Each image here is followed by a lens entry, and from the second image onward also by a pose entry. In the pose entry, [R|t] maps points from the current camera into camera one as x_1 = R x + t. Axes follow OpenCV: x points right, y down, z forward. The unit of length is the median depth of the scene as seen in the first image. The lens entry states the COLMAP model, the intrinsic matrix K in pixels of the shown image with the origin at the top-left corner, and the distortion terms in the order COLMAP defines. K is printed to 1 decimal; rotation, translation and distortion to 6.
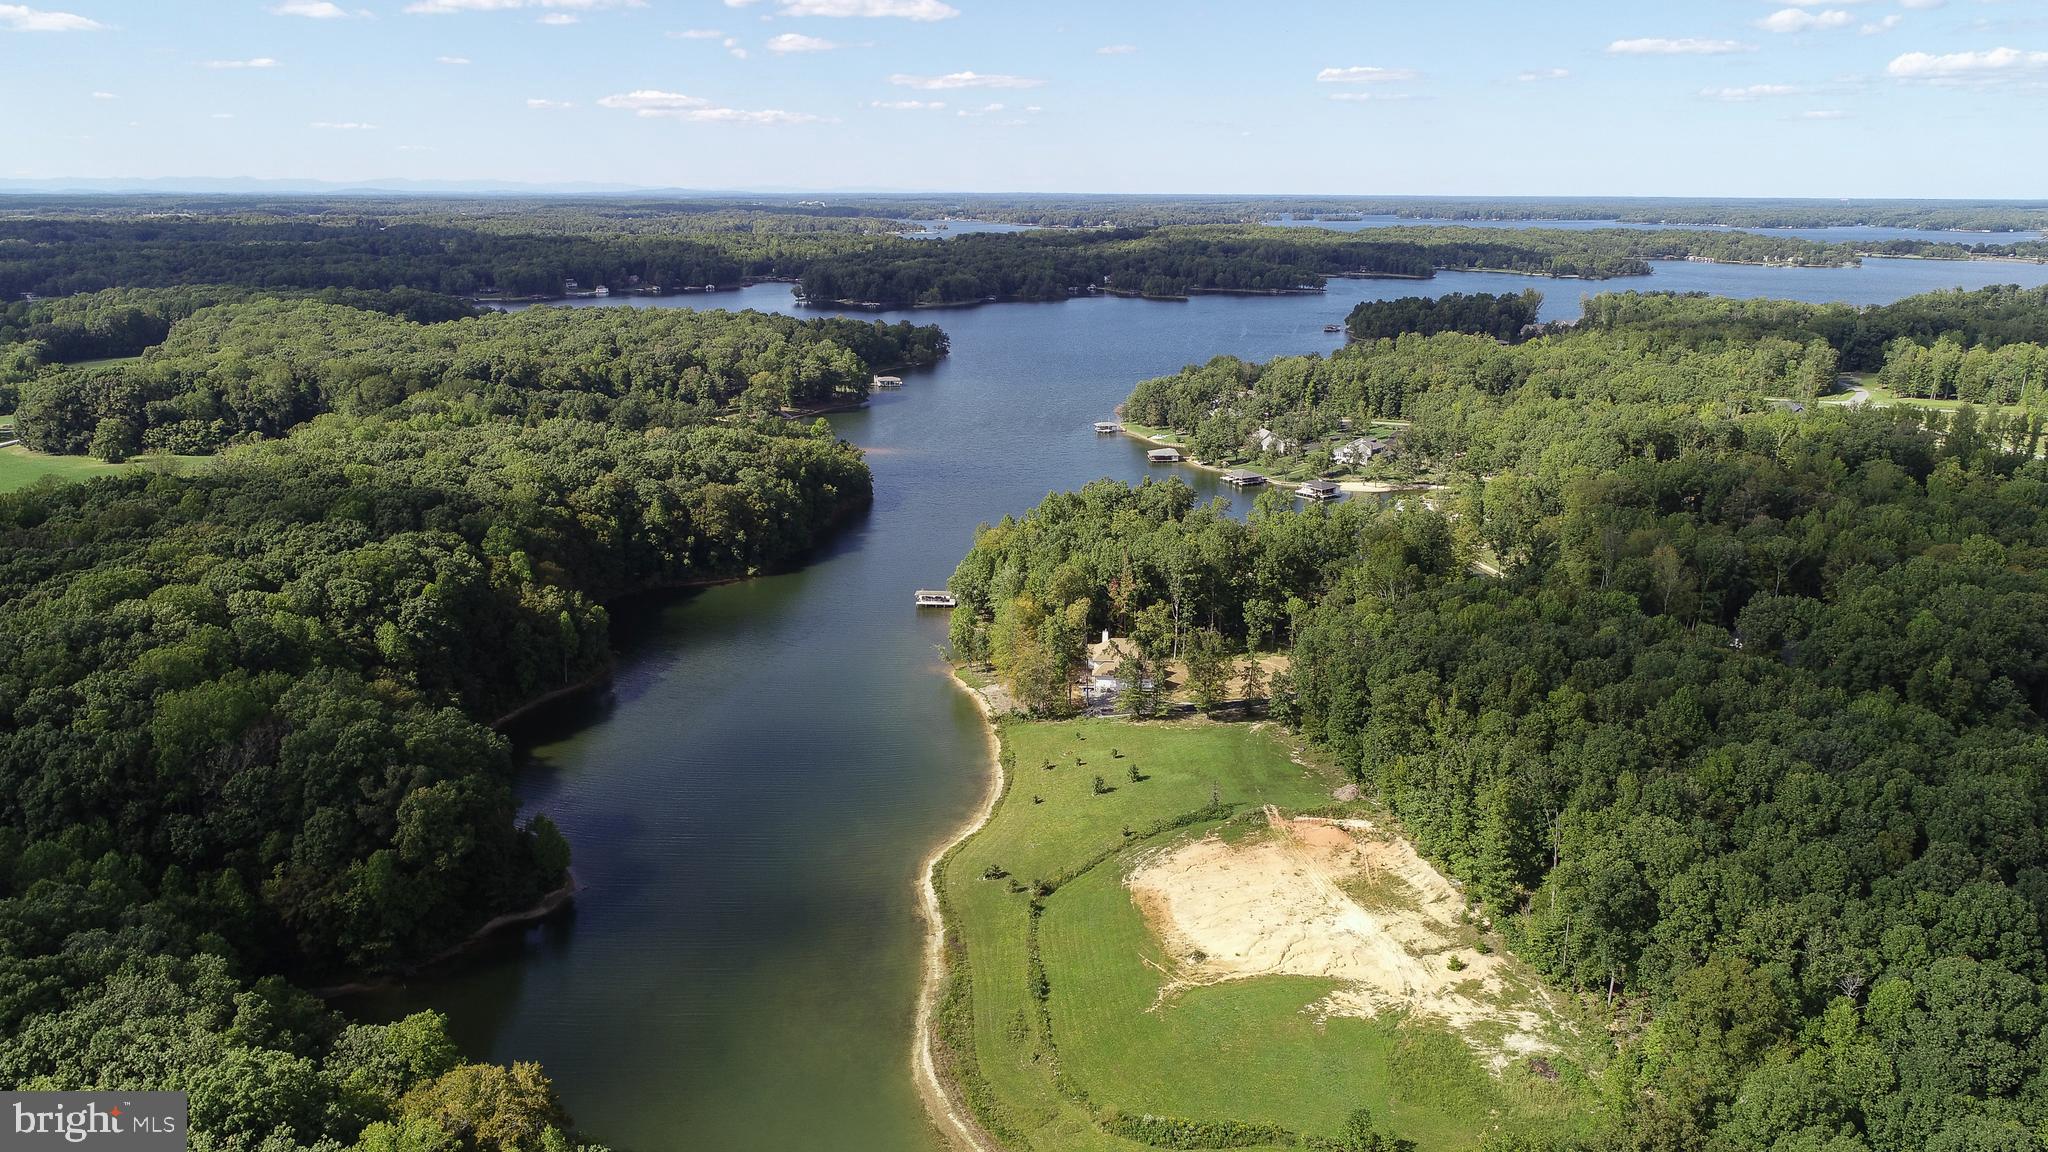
lens RADIAL K [[1373.7, 0, 1023.8], [0, 1373.7, 590.8], [0, 0, 1]] dist [0.002612, -0.001232]
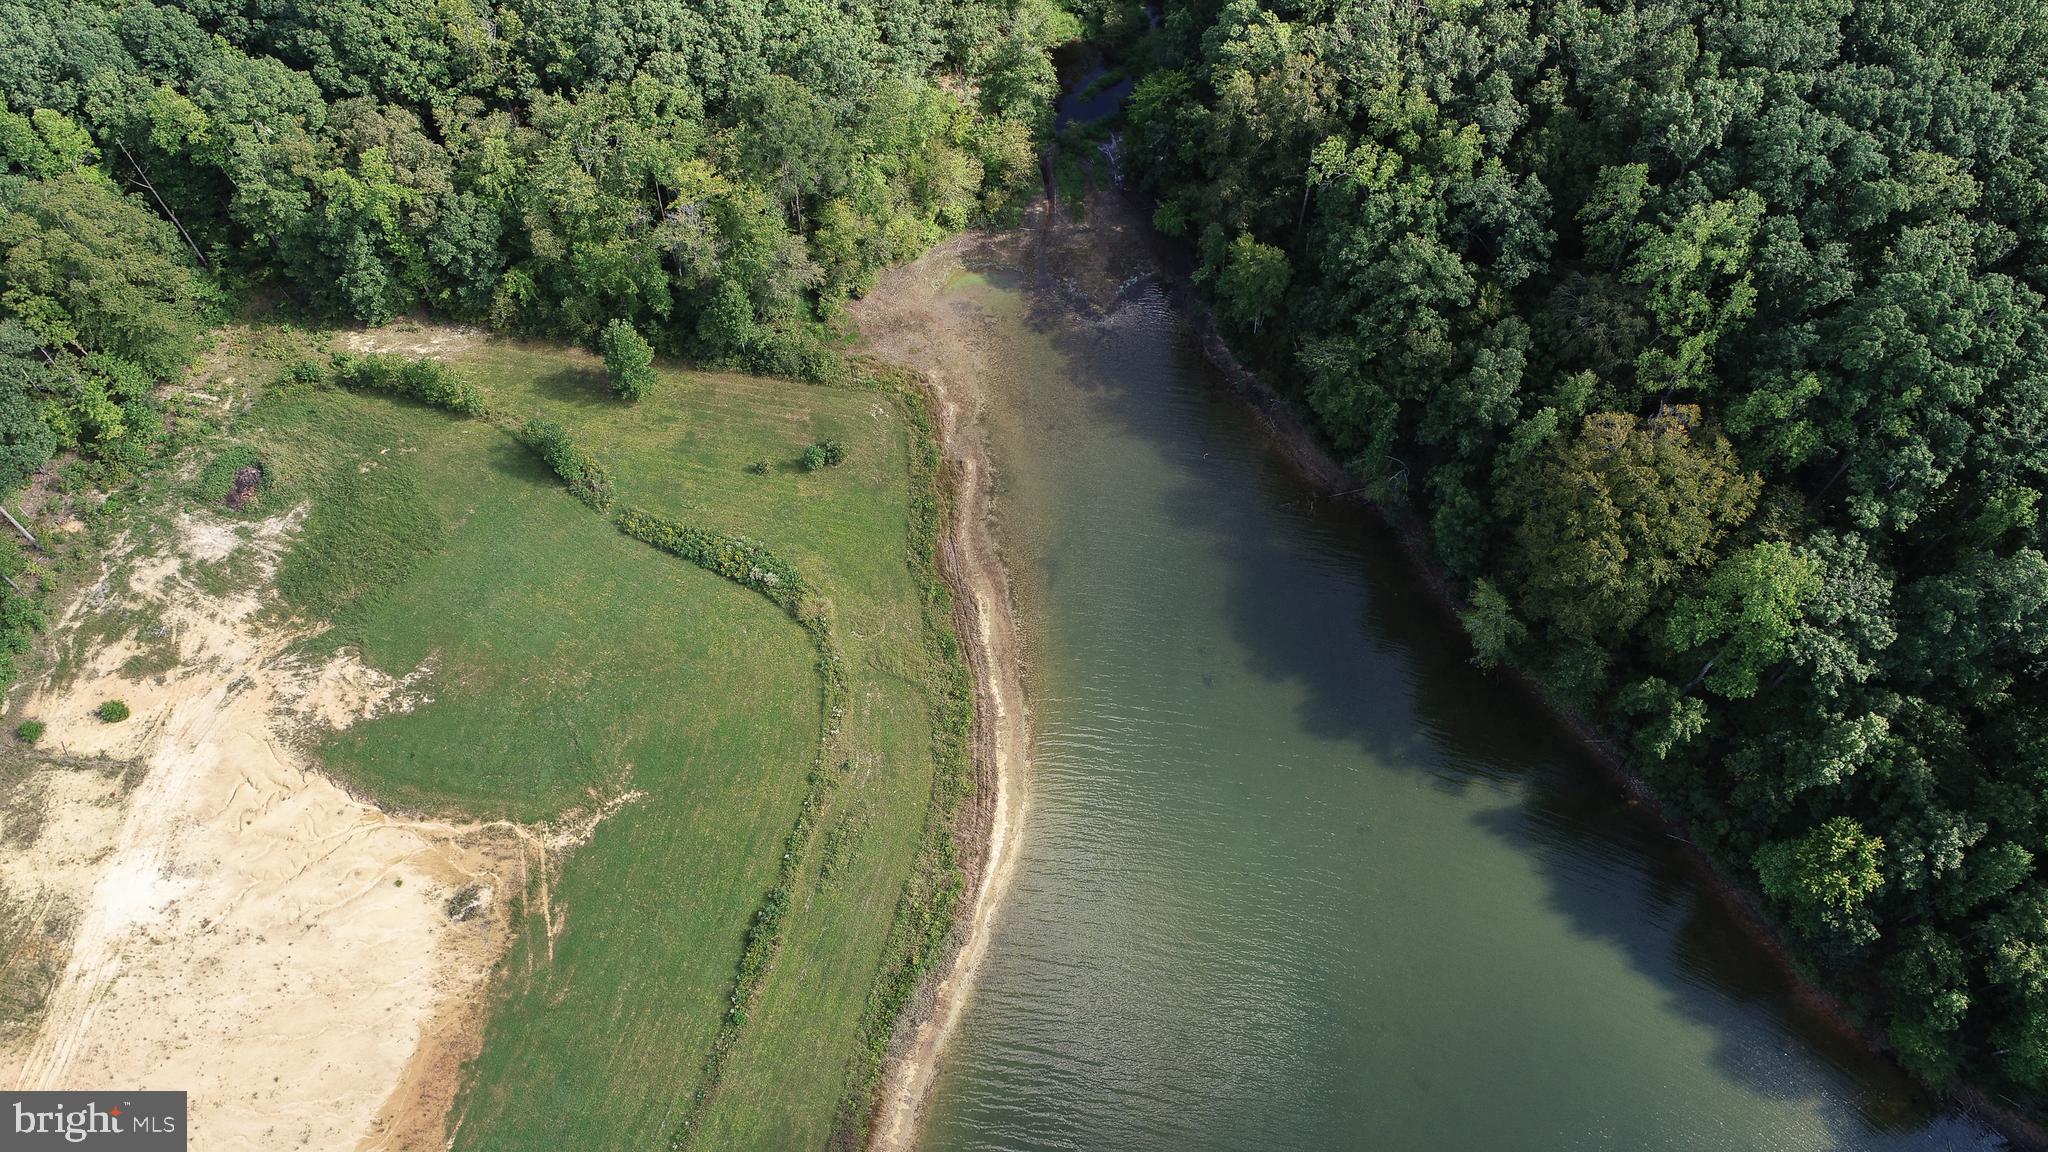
lens RADIAL K [[1373.7, 0, 1023.8], [0, 1373.7, 590.8], [0, 0, 1]] dist [0.002612, -0.001232]
pose [[-0.946360, -0.282077, 0.157593, -0.054295], [0.078363, 0.272805, 0.958873, -0.110499], [-0.313468, 0.919788, -0.236067, 0.376935]]
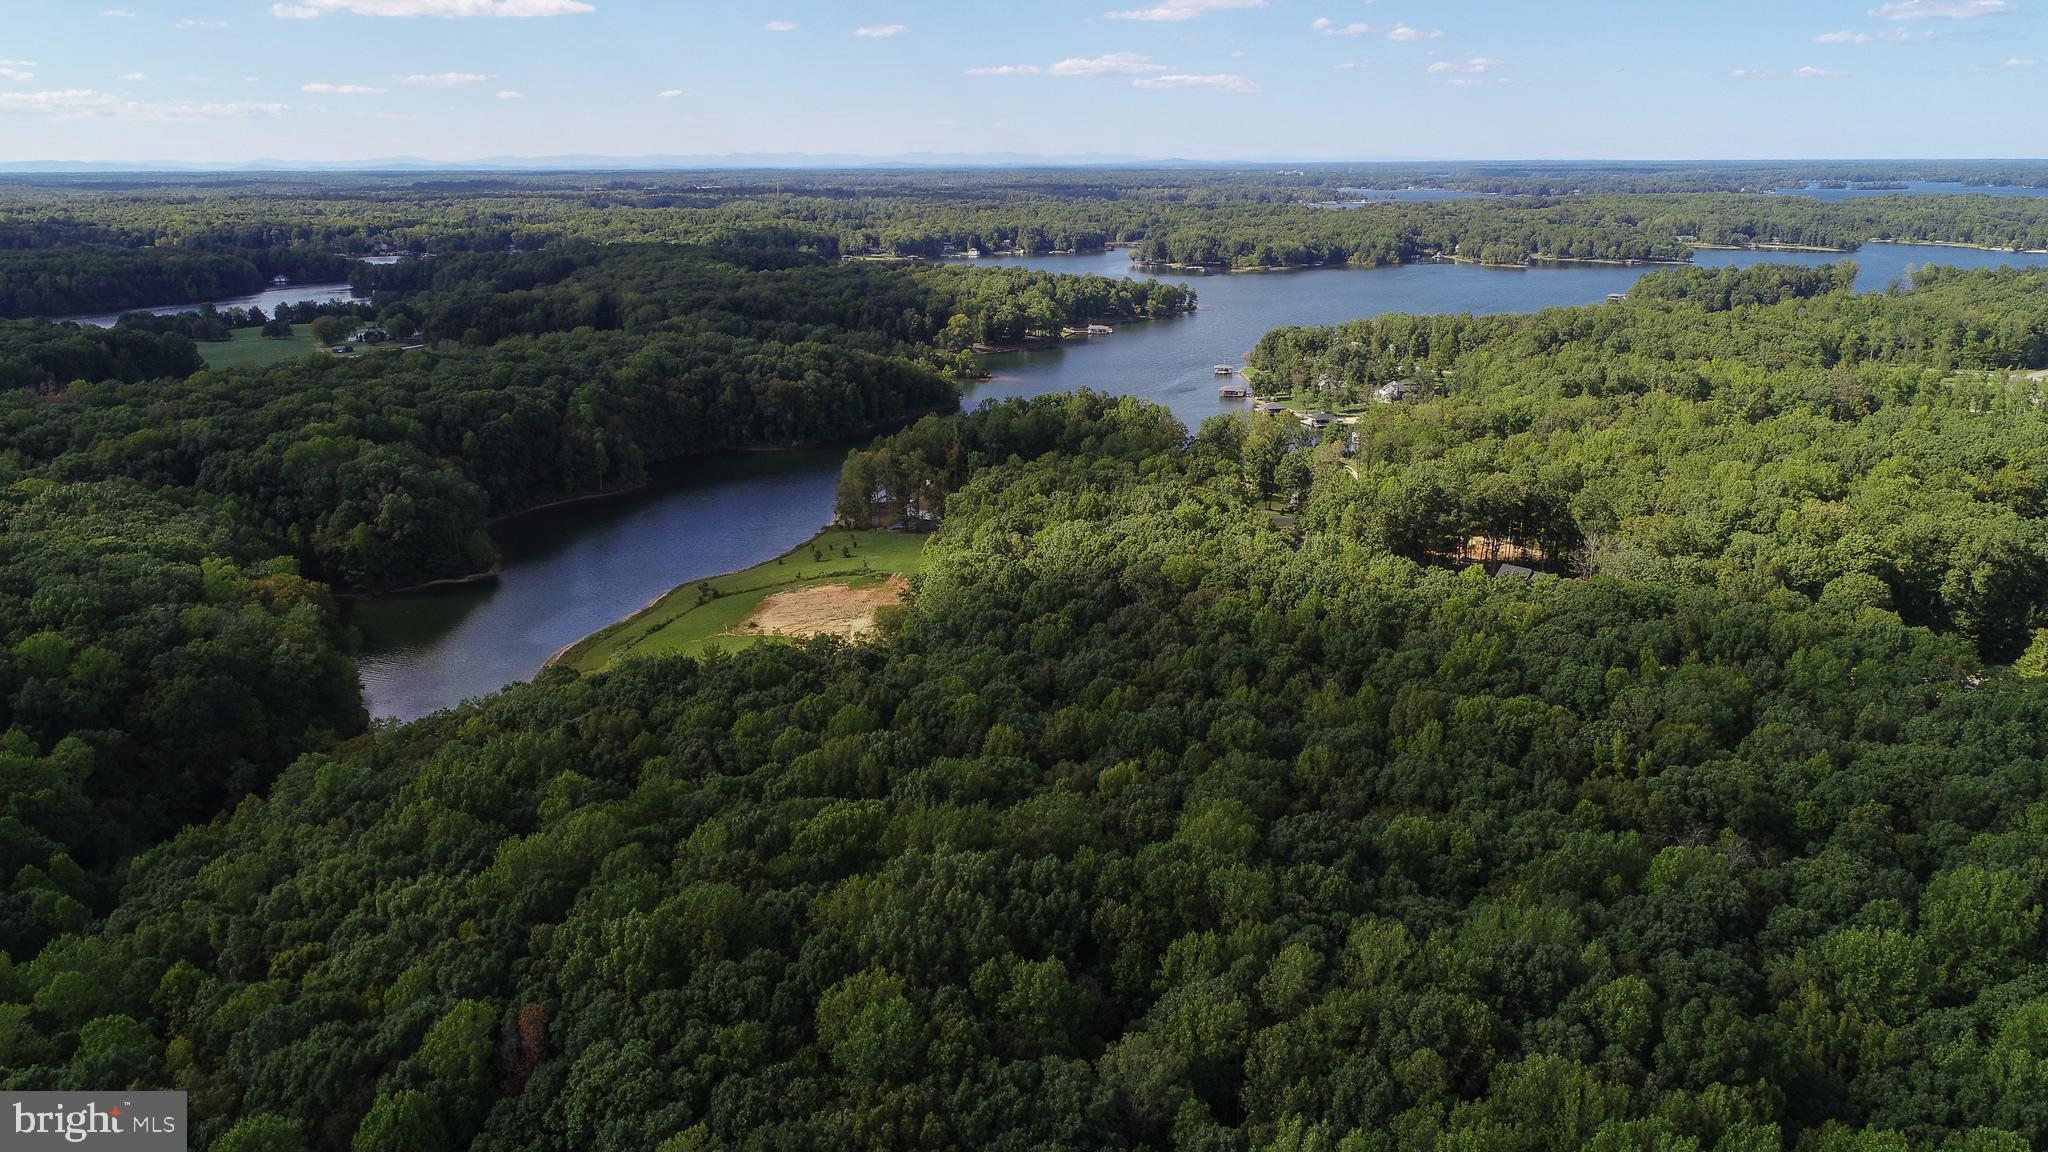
lens RADIAL K [[1412.4, 0, 1020.5], [0, 1412.4, 583.6], [0, 0, 1]] dist [0.004565, -0.005278]
pose [[0.940817, 0.088476, -0.327163, 0.393000], [-0.085960, 0.996052, 0.022172, 0.059734], [0.327833, 0.007264, 0.944708, -0.202137]]
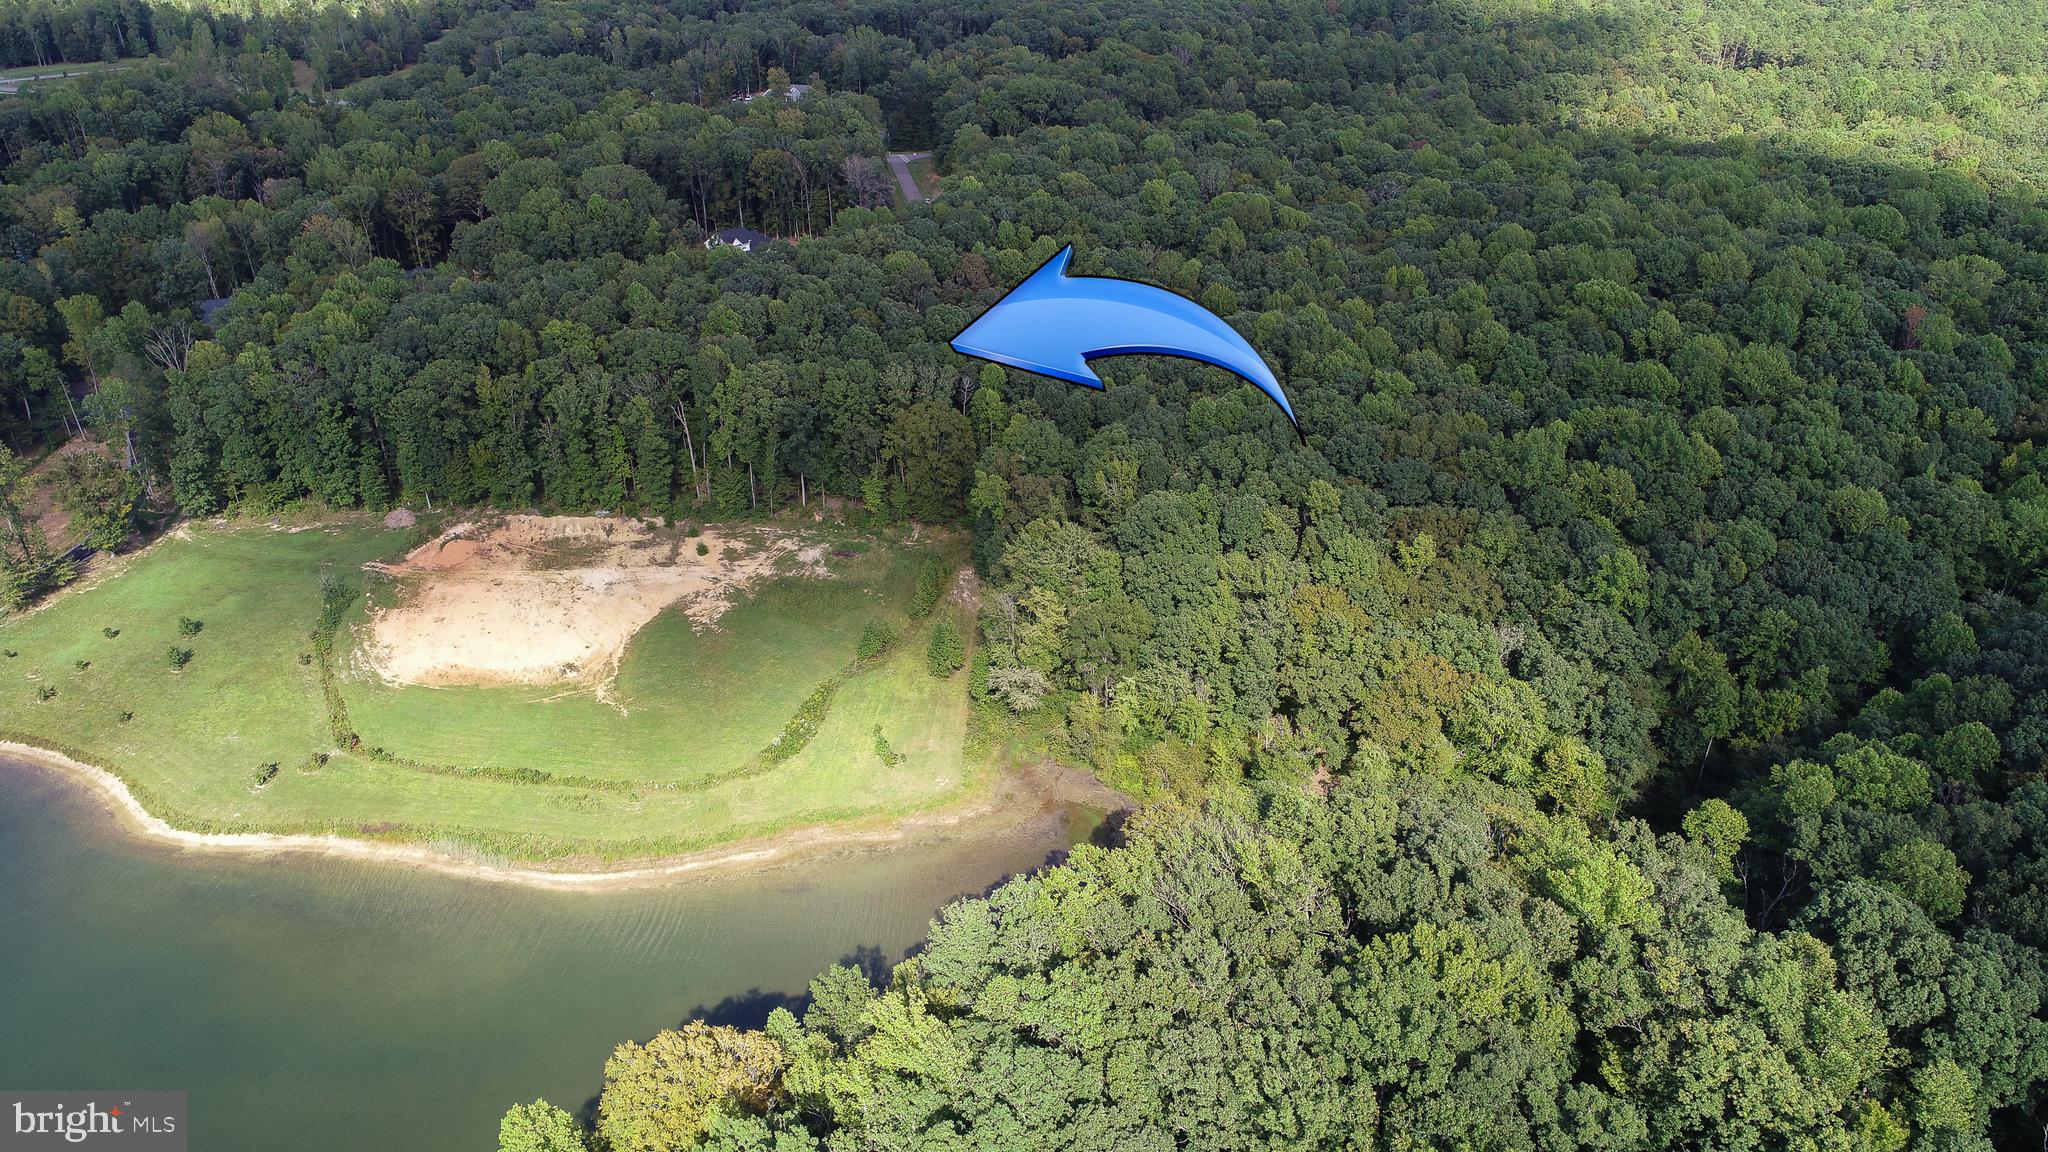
lens RADIAL K [[1373.7, 0, 1023.8], [0, 1373.7, 590.8], [0, 0, 1]] dist [0.002612, -0.001232]
pose [[0.220469, -0.478994, 0.849681, -0.247508], [0.281425, 0.865307, 0.414781, -0.041261], [-0.933913, 0.147675, 0.325574, 0.143374]]
